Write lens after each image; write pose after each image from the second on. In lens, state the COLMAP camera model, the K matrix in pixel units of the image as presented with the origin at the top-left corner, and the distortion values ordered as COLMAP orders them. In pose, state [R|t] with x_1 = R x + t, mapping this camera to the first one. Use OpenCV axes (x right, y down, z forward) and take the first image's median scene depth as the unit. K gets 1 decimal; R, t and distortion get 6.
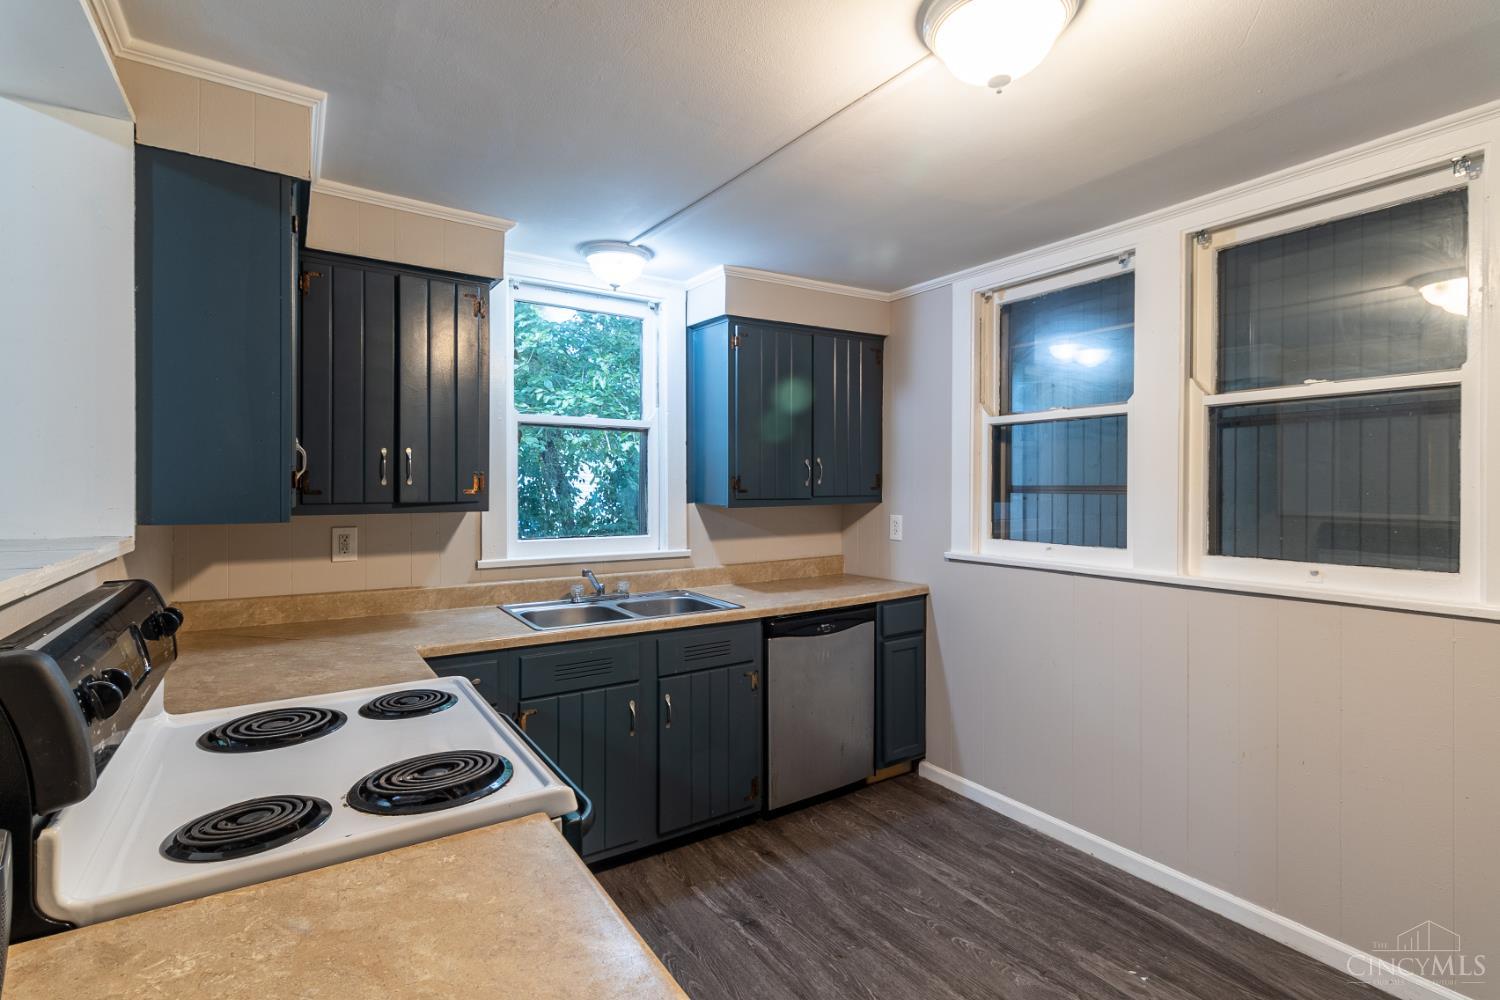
lens RADIAL K [[690.0, 0, 741.4], [0, 690.0, 485.9], [0, 0, 1]] dist [0.002415, 0.000576]
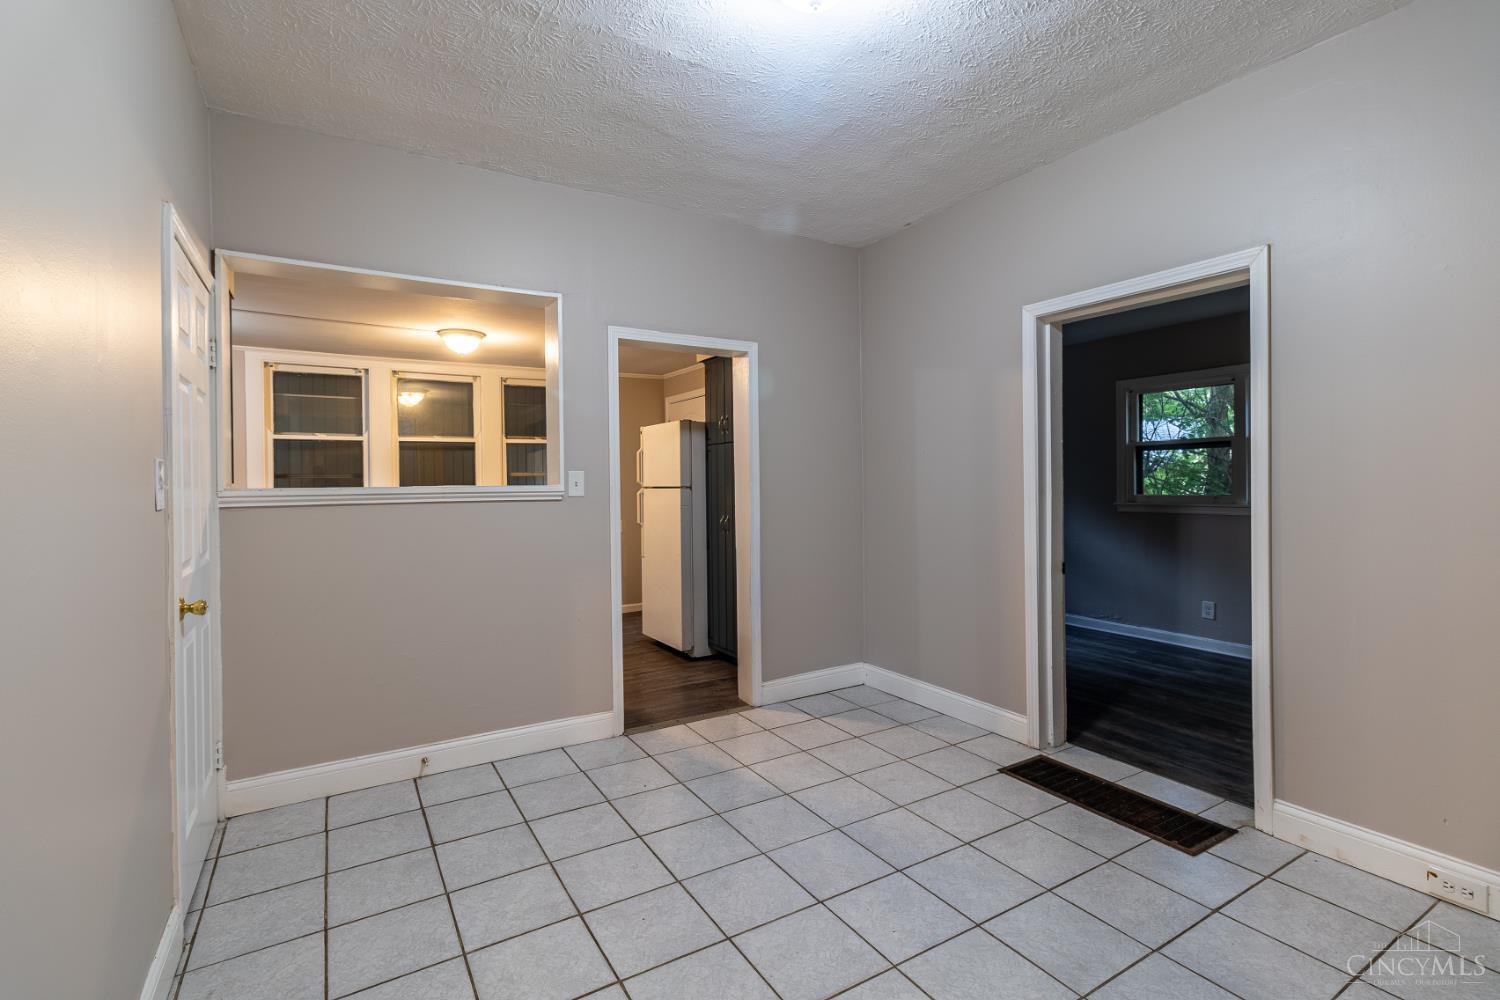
lens RADIAL K [[690.0, 0, 741.4], [0, 690.0, 485.9], [0, 0, 1]] dist [0.002415, 0.000576]
pose [[0.002233, -0.008825, 0.999959, -1.546778], [0.014400, 0.999858, 0.008792, 0.035398], [-0.999894, 0.014380, 0.002360, -0.197808]]
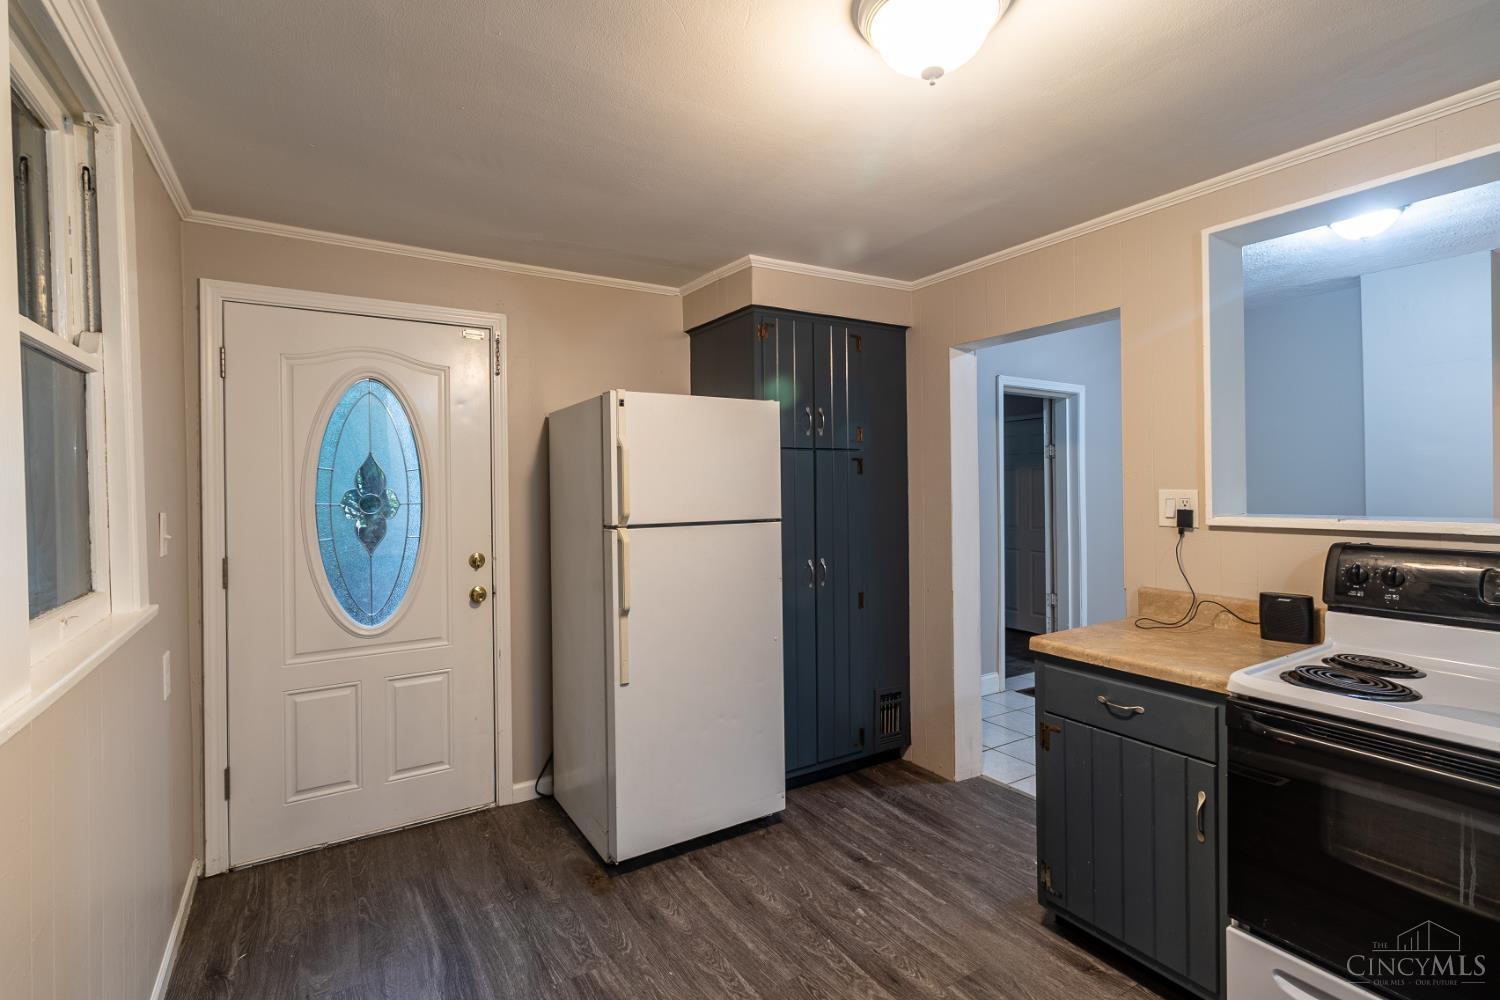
lens RADIAL K [[690.0, 0, 741.4], [0, 690.0, 485.9], [0, 0, 1]] dist [0.002415, 0.000576]
pose [[-0.999907, 0.009151, -0.010101, 0.318728], [0.009130, 0.999956, 0.002156, 0.000488], [0.010120, 0.002063, -0.999947, 0.983107]]
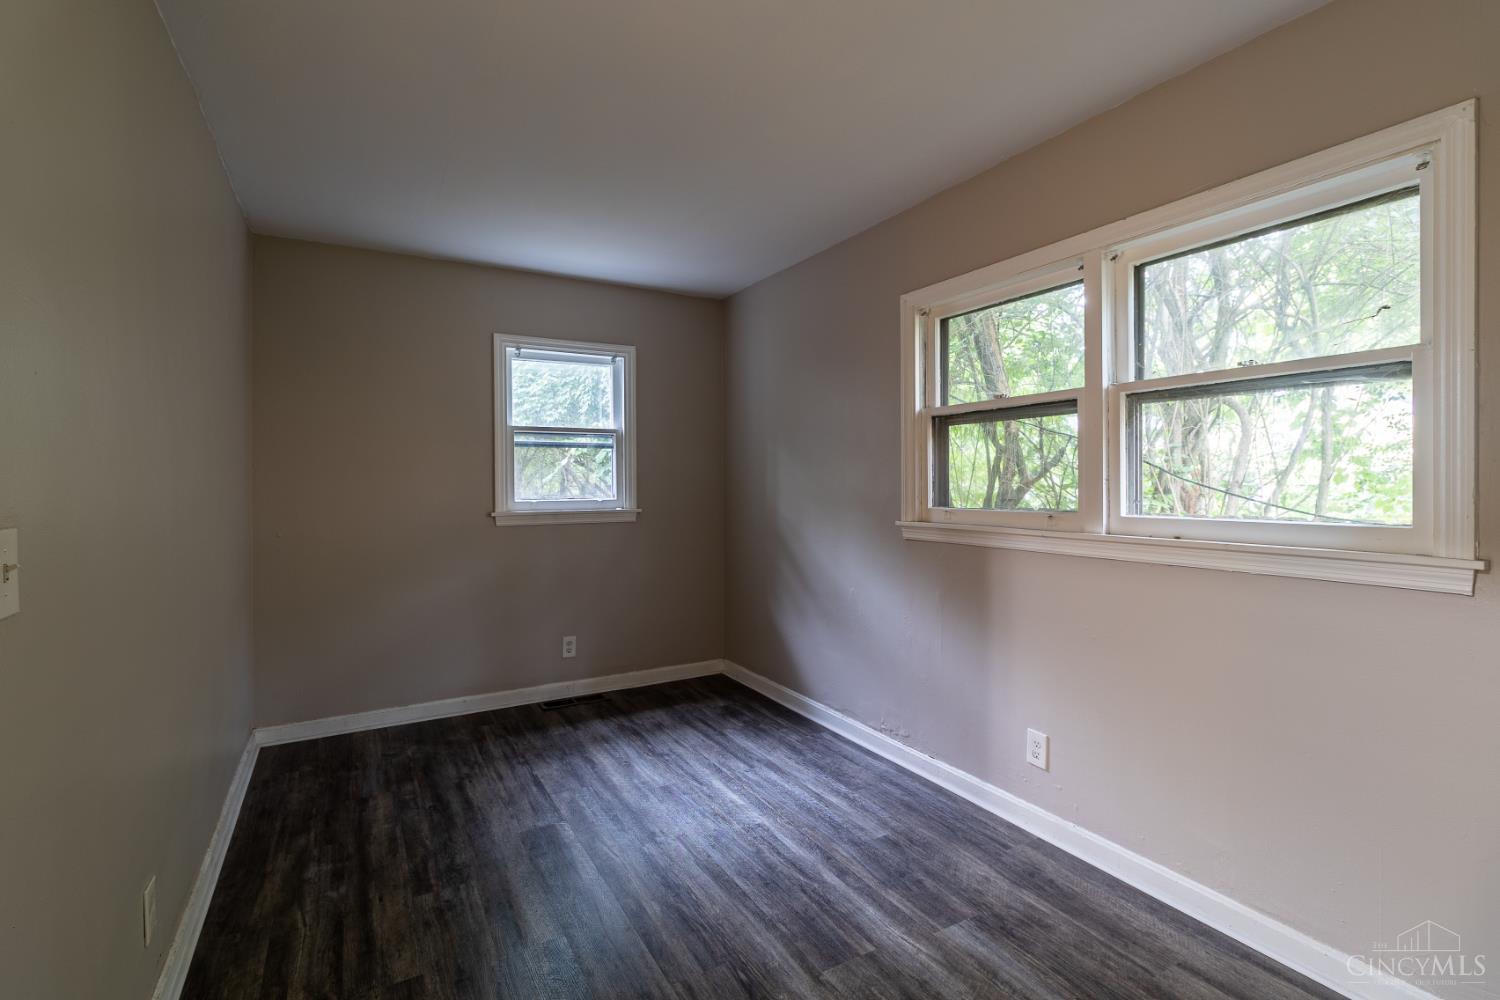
lens RADIAL K [[690.0, 0, 741.4], [0, 690.0, 485.9], [0, 0, 1]] dist [0.002415, 0.000576]
pose [[0.019412, -0.011593, 0.999744, -0.560680], [0.010667, 0.999878, 0.011387, 0.047250], [-0.999755, 0.010444, 0.019533, -1.110045]]
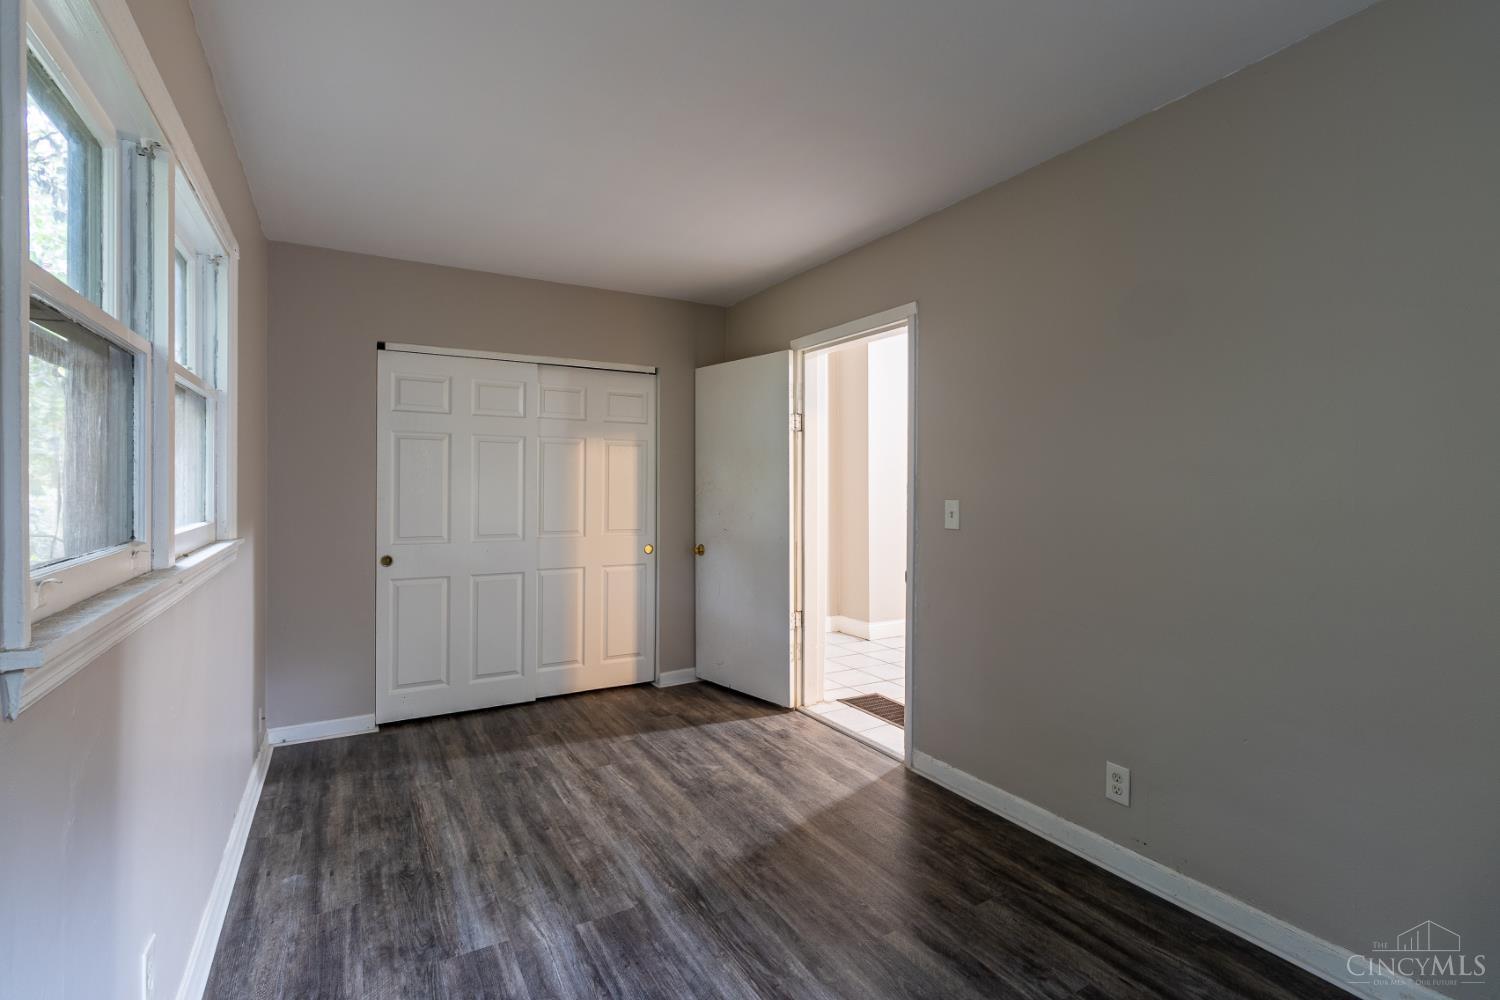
lens RADIAL K [[690.0, 0, 741.4], [0, 690.0, 485.9], [0, 0, 1]] dist [0.002415, 0.000576]
pose [[-0.014584, 0.002413, -0.999891, 0.880842], [-0.007162, 0.999971, 0.002518, 0.047378], [0.999868, 0.007198, -0.014566, -1.041347]]
